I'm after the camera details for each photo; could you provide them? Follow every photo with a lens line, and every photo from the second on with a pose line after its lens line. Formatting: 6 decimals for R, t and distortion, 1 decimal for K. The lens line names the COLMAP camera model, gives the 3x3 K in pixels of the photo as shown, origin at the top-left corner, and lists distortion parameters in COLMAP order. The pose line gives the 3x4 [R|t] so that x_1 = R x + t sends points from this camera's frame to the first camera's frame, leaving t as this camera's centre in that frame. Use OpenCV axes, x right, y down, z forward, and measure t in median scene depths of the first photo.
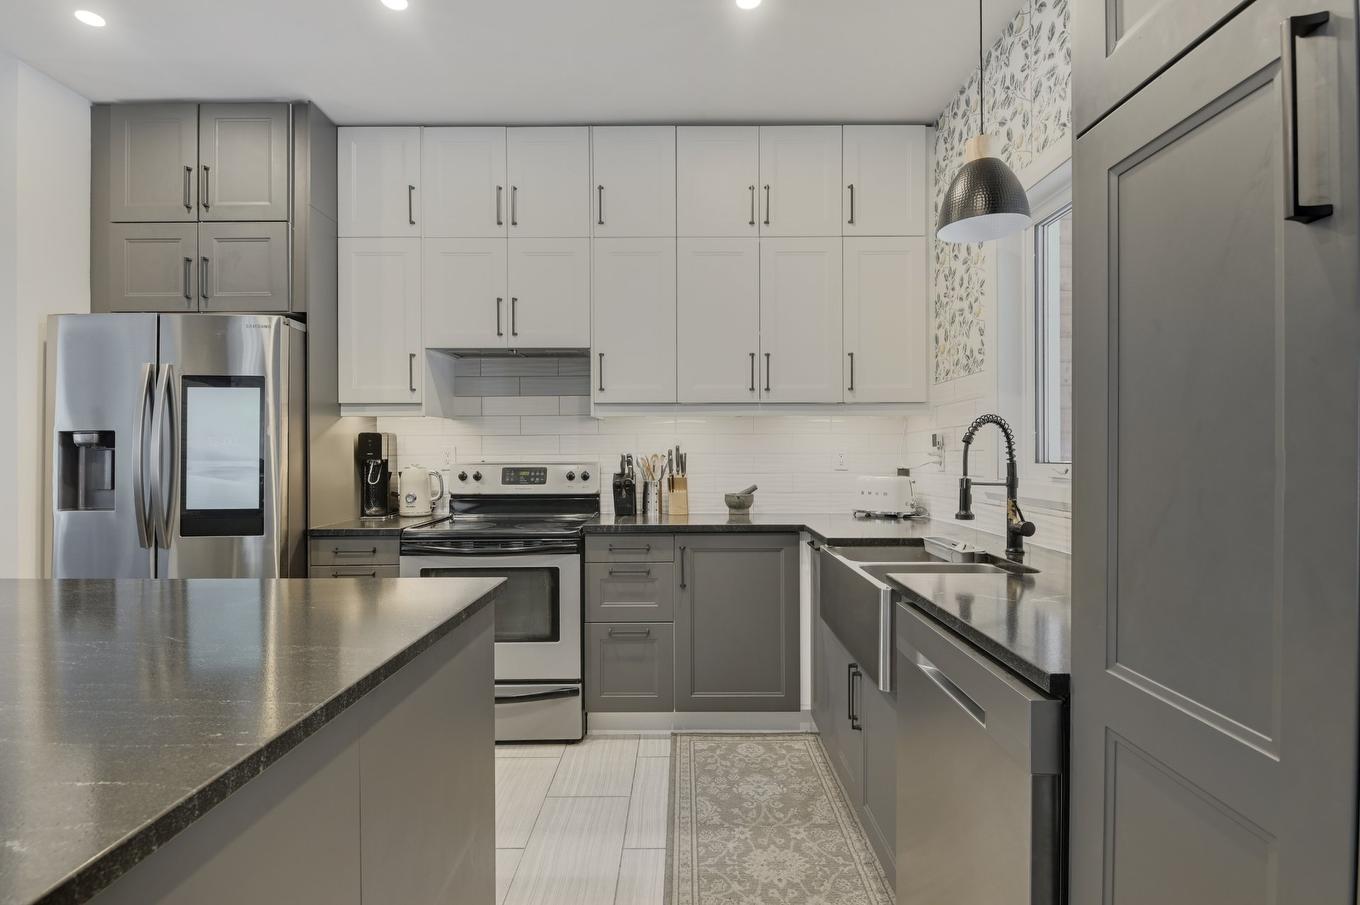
lens RADIAL K [[656.2, 0, 684.3], [0, 656.2, 450.7], [0, 0, 1]] dist [0.004624, -0.012212]
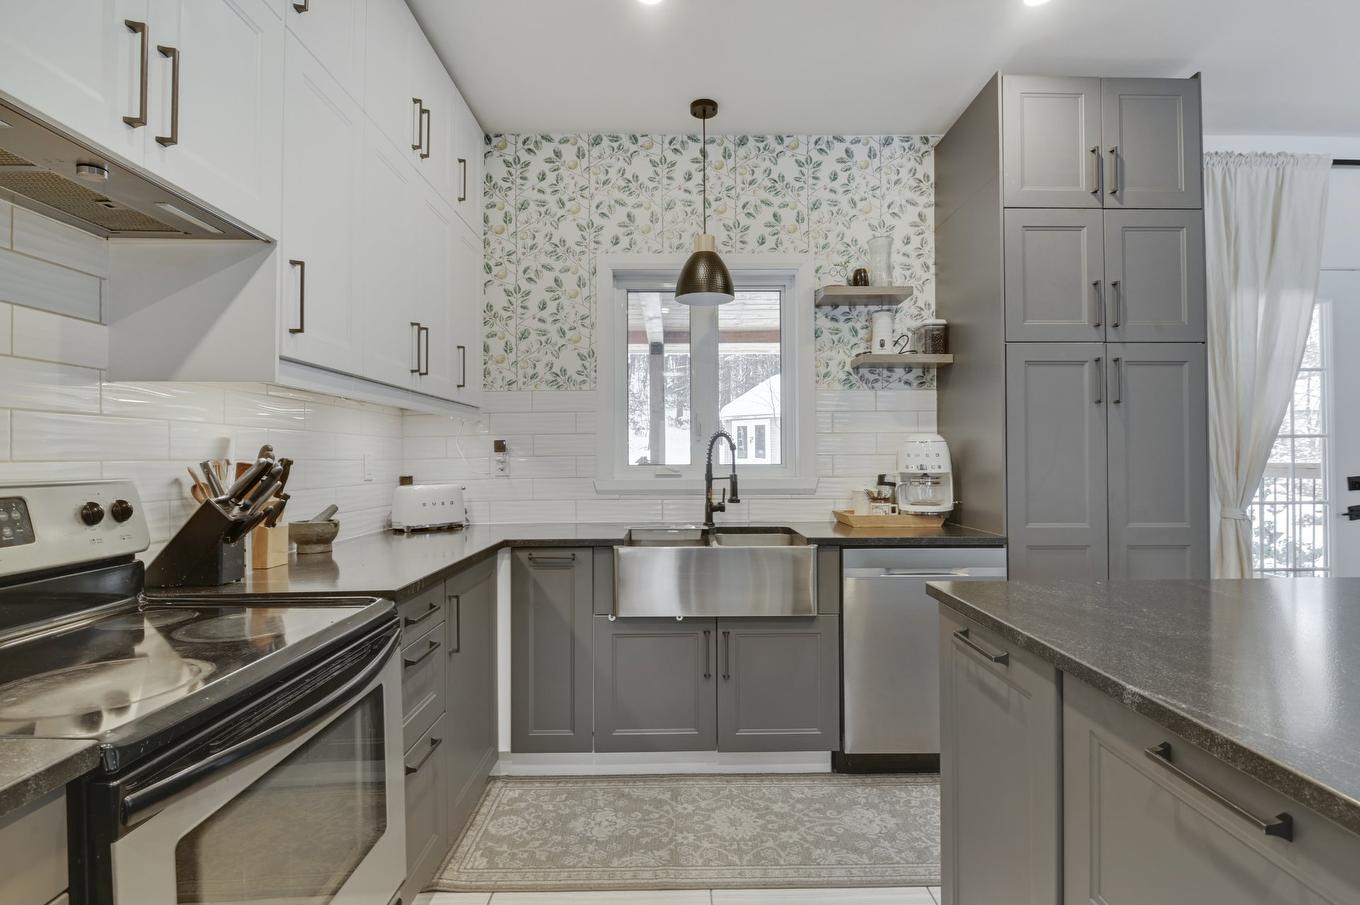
lens RADIAL K [[656.2, 0, 684.3], [0, 656.2, 450.7], [0, 0, 1]] dist [0.004624, -0.012212]
pose [[-0.013763, 0.015121, 0.999791, -0.690615], [0.002411, 0.999883, -0.015089, 0.007754], [-0.999902, 0.002203, -0.013798, 0.765349]]
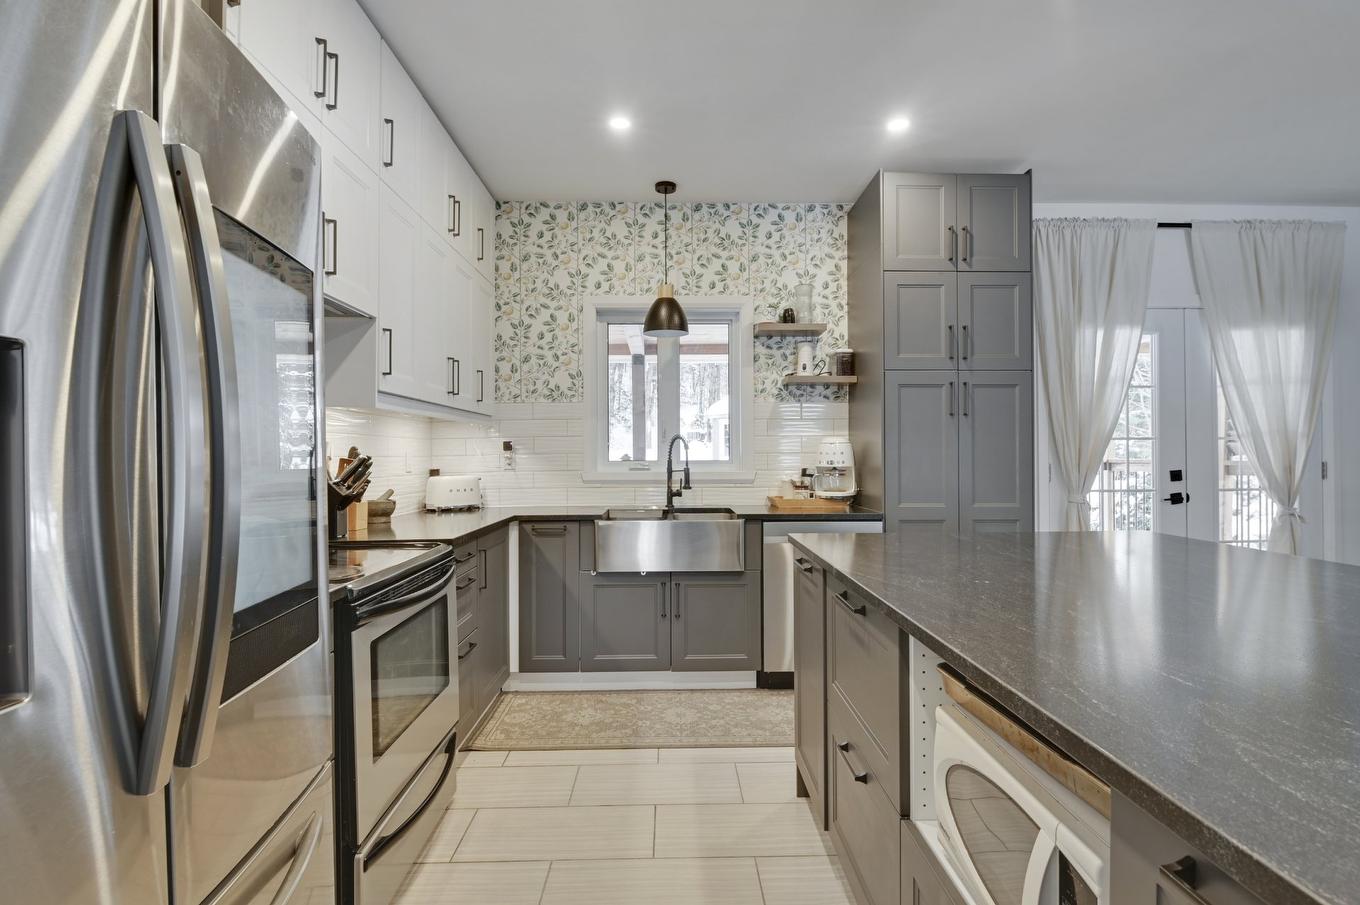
lens RADIAL K [[656.2, 0, 684.3], [0, 656.2, 450.7], [0, 0, 1]] dist [0.004624, -0.012212]
pose [[-0.025549, 0.010890, 0.999614, -1.004346], [0.001565, 0.999940, -0.010853, 0.008891], [-0.999672, 0.001287, -0.025565, 0.716192]]
